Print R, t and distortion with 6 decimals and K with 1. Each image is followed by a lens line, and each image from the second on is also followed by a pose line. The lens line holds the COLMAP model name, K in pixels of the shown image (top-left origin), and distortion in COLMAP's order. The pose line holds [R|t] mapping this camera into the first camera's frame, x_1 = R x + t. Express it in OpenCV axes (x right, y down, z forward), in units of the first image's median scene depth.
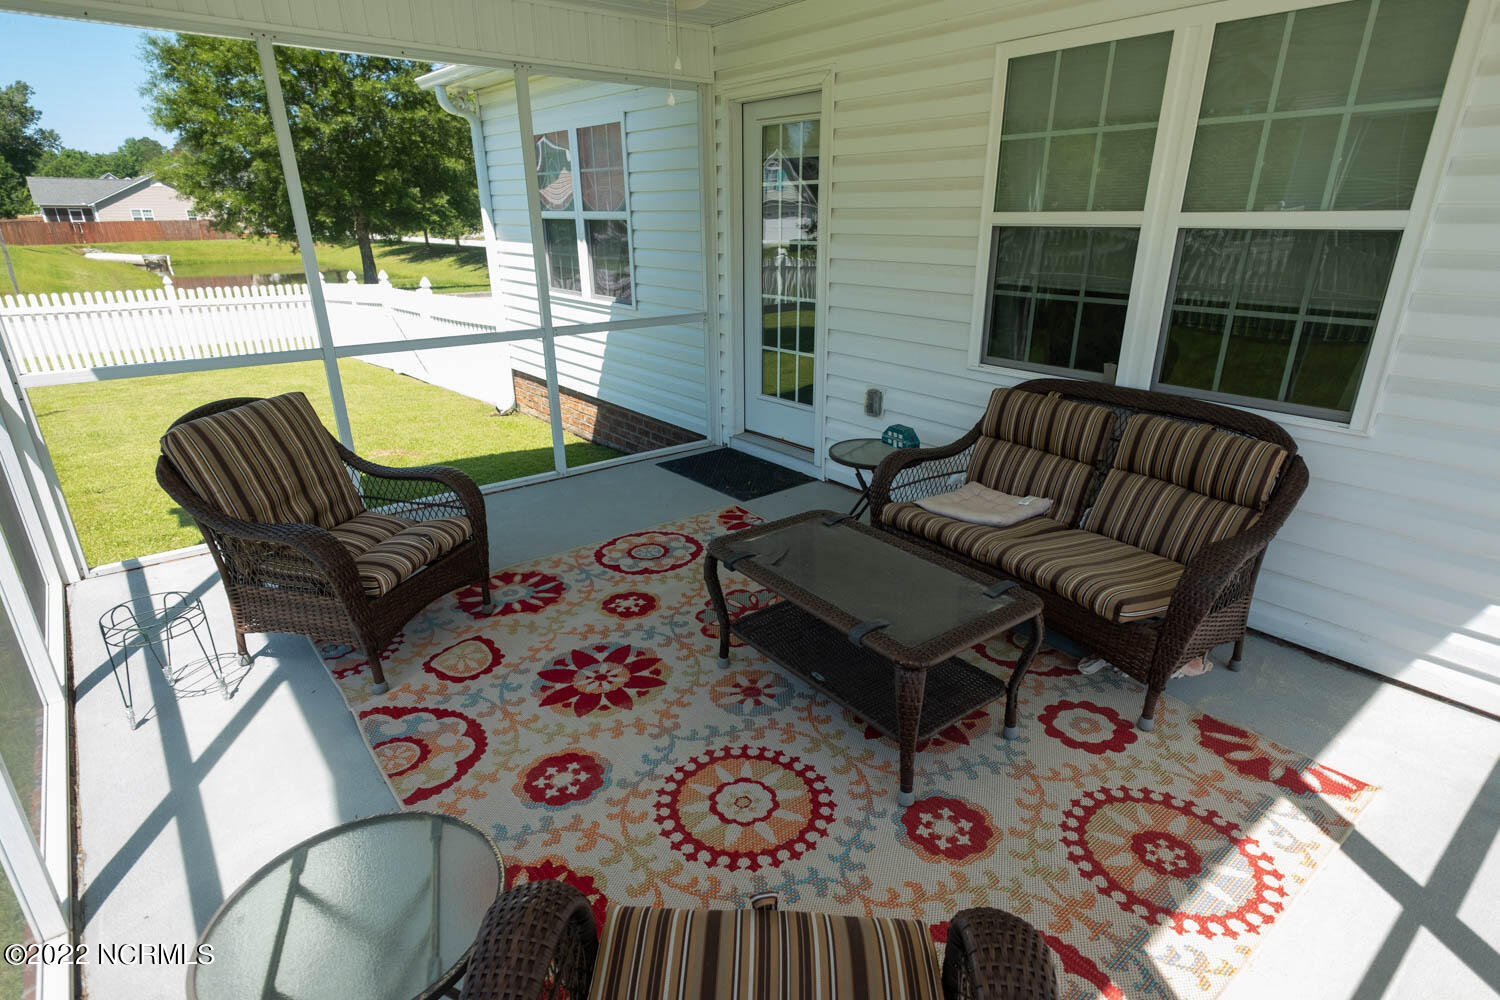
lens RADIAL K [[787.4, 0, 760.1], [0, 787.4, 509.1], [0, 0, 1]] dist [0.028931, -0.005996]
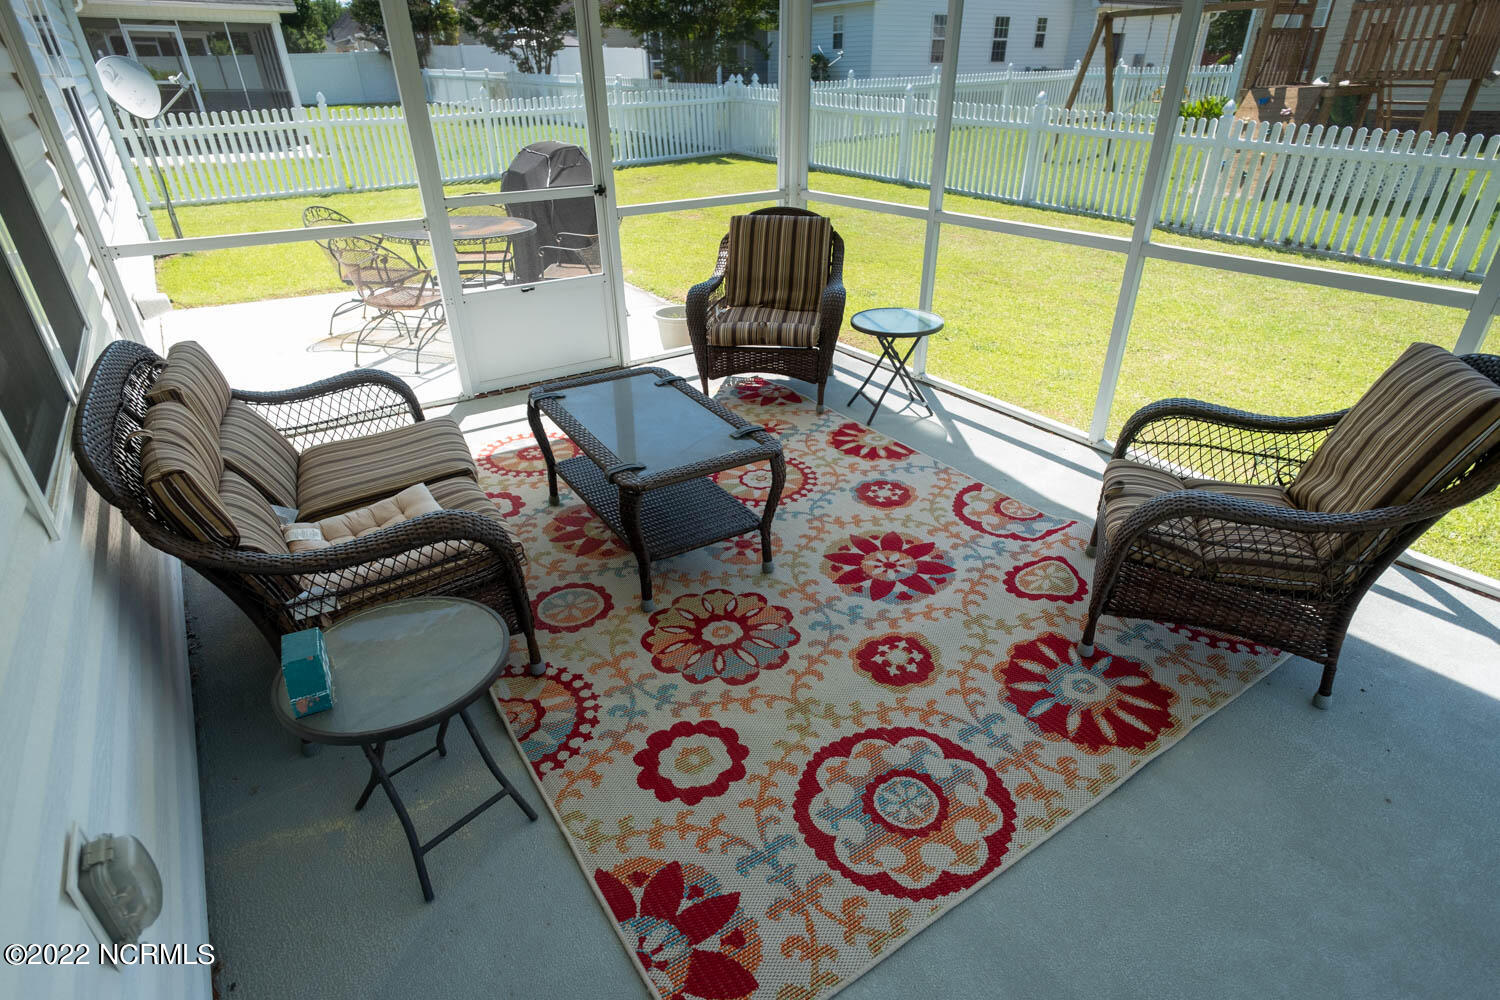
lens RADIAL K [[787.4, 0, 760.1], [0, 787.4, 509.1], [0, 0, 1]] dist [0.028931, -0.005996]
pose [[-0.996143, -0.035626, 0.080190, -0.113483], [0.037769, 0.650800, 0.758309, -0.595629], [-0.079203, 0.758413, -0.646944, 1.592476]]
